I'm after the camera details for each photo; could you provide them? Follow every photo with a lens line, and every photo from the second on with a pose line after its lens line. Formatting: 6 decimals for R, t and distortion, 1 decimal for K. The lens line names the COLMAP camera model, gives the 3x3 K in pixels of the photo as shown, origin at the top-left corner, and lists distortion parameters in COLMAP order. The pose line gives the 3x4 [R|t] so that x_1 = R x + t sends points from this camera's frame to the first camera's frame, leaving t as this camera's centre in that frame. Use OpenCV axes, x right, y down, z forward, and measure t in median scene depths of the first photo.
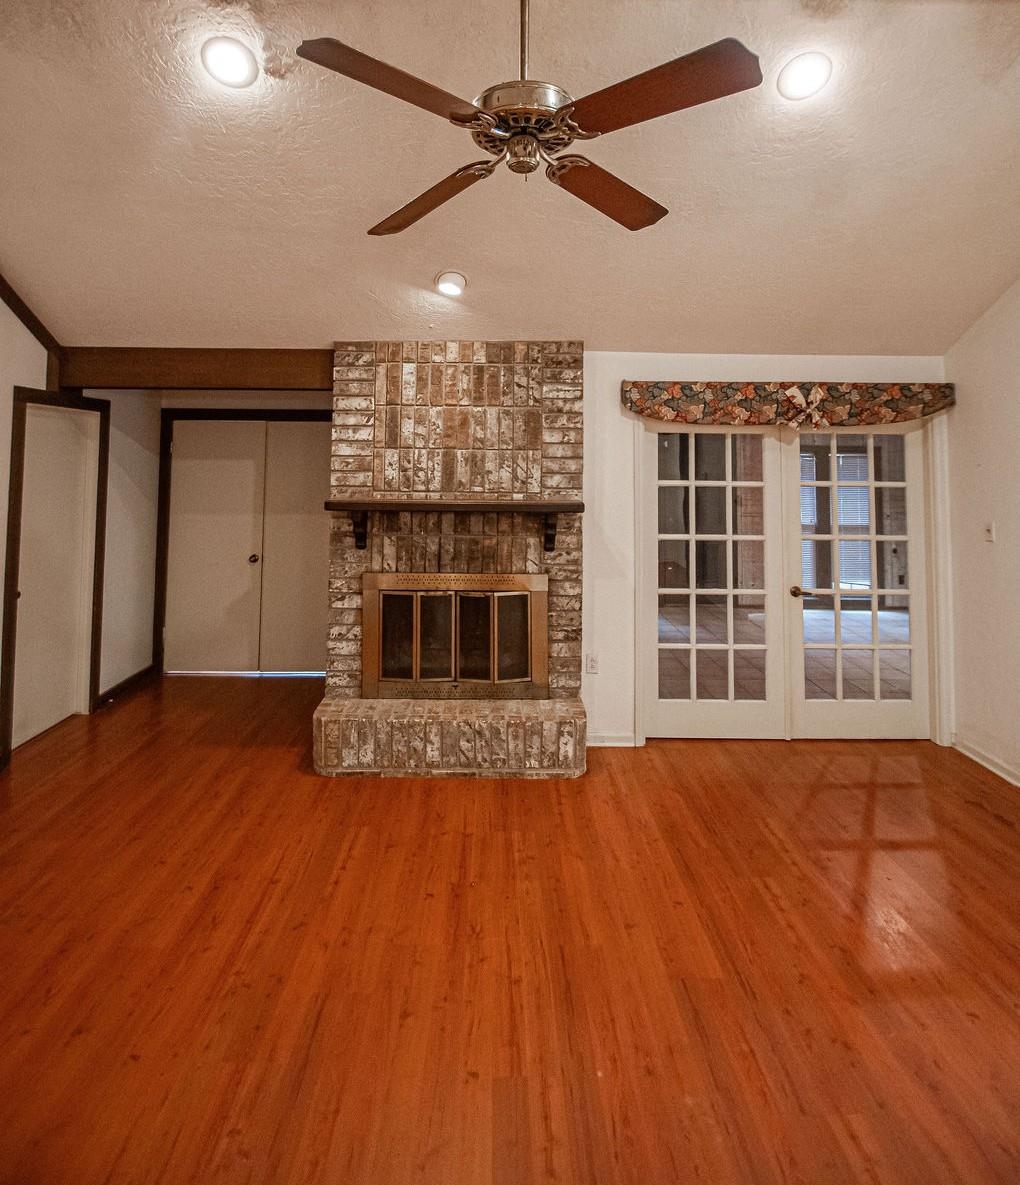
lens RADIAL K [[675.2, 0, 508.1], [0, 675.2, 422.9], [0, 0, 1]] dist [0.003395, -0.003246]
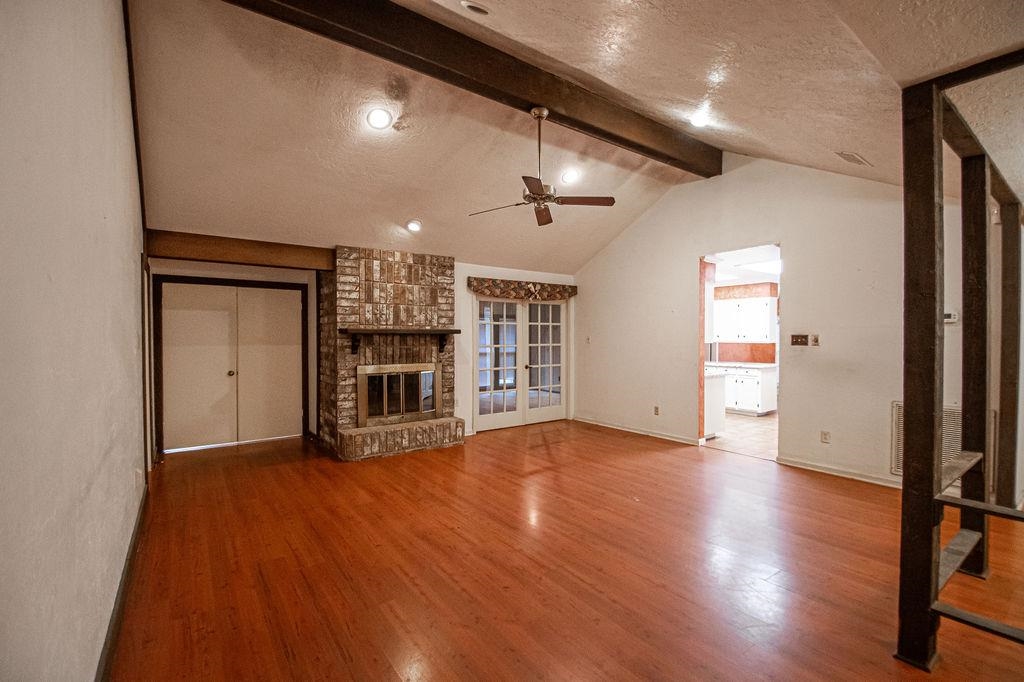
lens RADIAL K [[447.6, 0, 514.8], [0, 447.6, 339.4], [0, 0, 1]] dist [0.006476, -0.013533]
pose [[0.815067, -0.013488, 0.579210, -0.582274], [-0.026451, 0.997820, 0.060458, 0.052632], [-0.578763, -0.064598, 0.812934, -0.316483]]
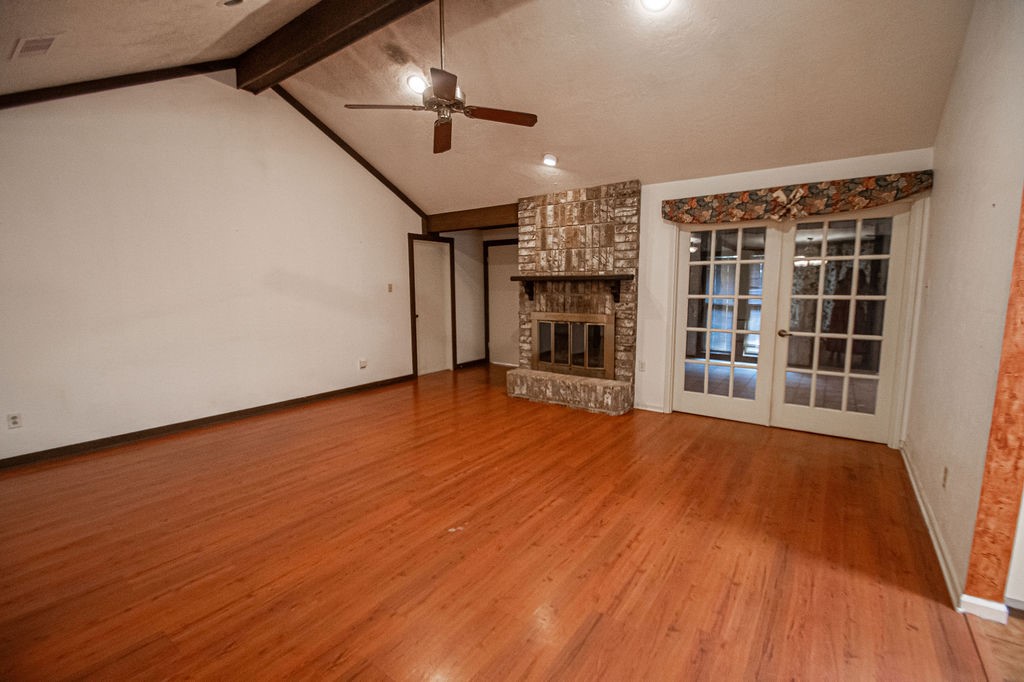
lens RADIAL K [[447.6, 0, 515.5], [0, 447.6, 335.3], [0, 0, 1]] dist [0.006476, -0.013533]
pose [[0.801333, 0.053288, -0.595840, 0.561095], [0.048676, 0.986914, 0.153727, 0.077587], [0.596234, -0.152190, 0.788253, -0.126950]]
